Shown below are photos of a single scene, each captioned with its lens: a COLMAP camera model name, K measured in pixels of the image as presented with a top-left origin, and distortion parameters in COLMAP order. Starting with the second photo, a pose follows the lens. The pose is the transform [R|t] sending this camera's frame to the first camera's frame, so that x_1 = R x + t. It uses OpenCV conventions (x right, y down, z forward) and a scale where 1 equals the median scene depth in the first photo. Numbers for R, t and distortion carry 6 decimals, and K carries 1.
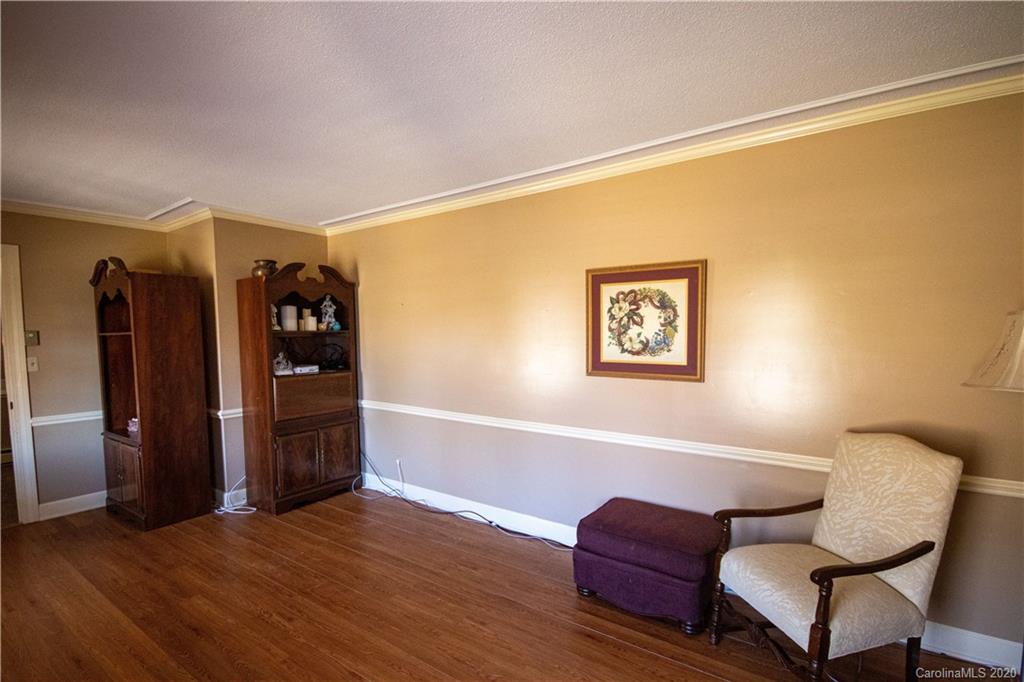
lens RADIAL K [[471.2, 0, 518.7], [0, 471.2, 361.9], [0, 0, 1]] dist [-0.002442, -0.001402]
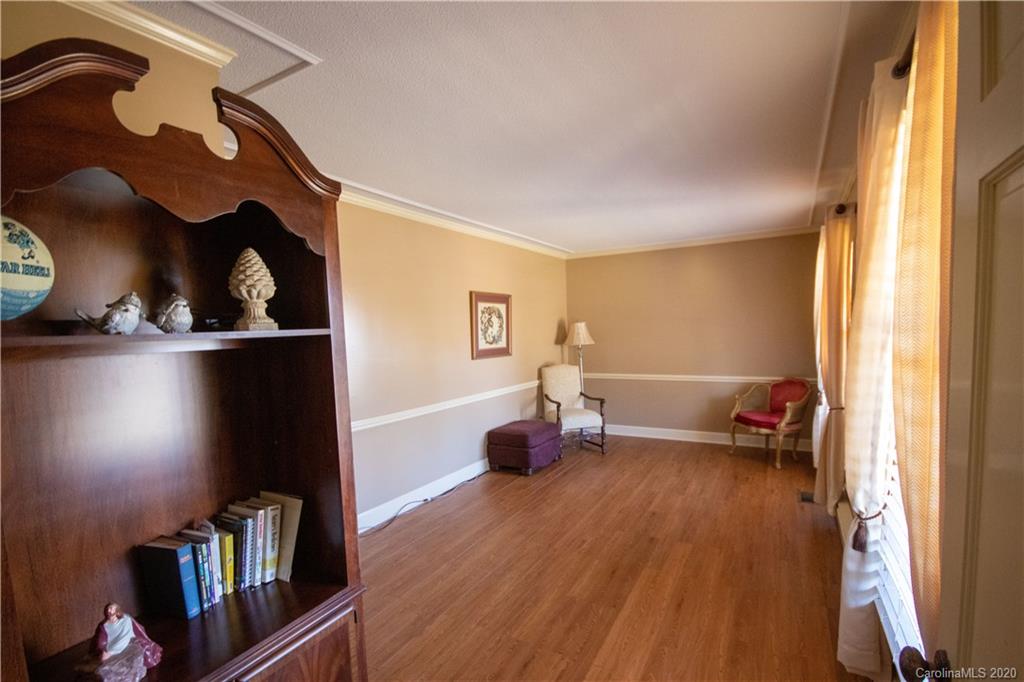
lens RADIAL K [[471.2, 0, 518.7], [0, 471.2, 361.9], [0, 0, 1]] dist [-0.002442, -0.001402]
pose [[-0.084916, -0.057240, 0.994743, -1.497264], [0.101625, 0.992645, 0.065794, -0.053979], [-0.991192, 0.106678, -0.078474, 1.043786]]
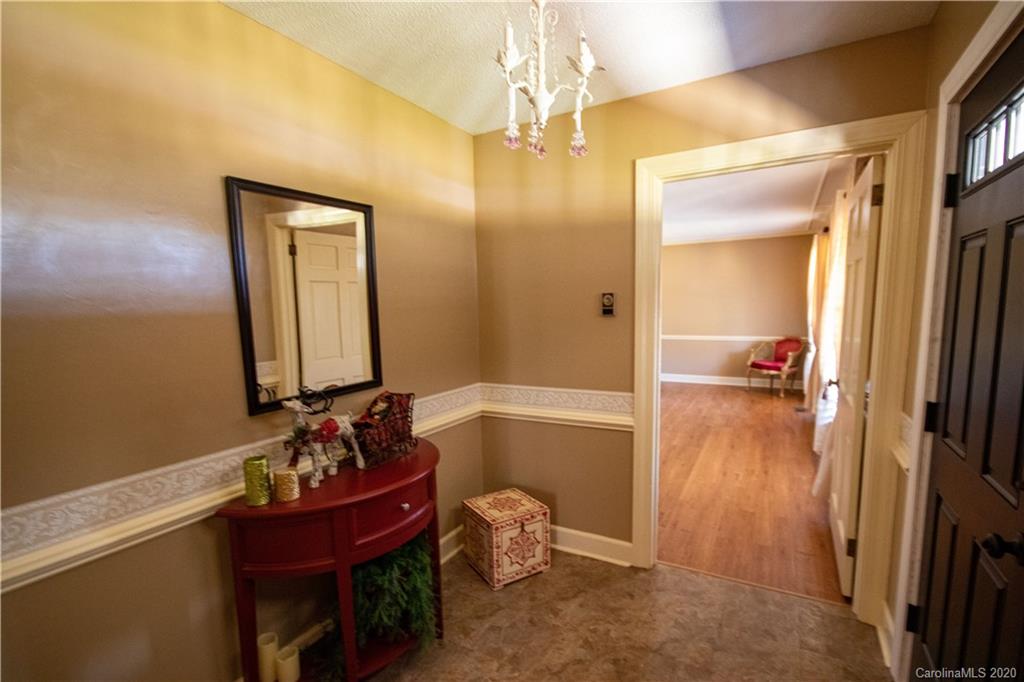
lens RADIAL K [[471.2, 0, 518.7], [0, 471.2, 361.9], [0, 0, 1]] dist [-0.002442, -0.001402]
pose [[-0.095028, -0.110808, 0.989288, -2.201308], [0.098122, 0.987904, 0.120078, -0.084664], [-0.990627, 0.108481, -0.083006, 1.568100]]
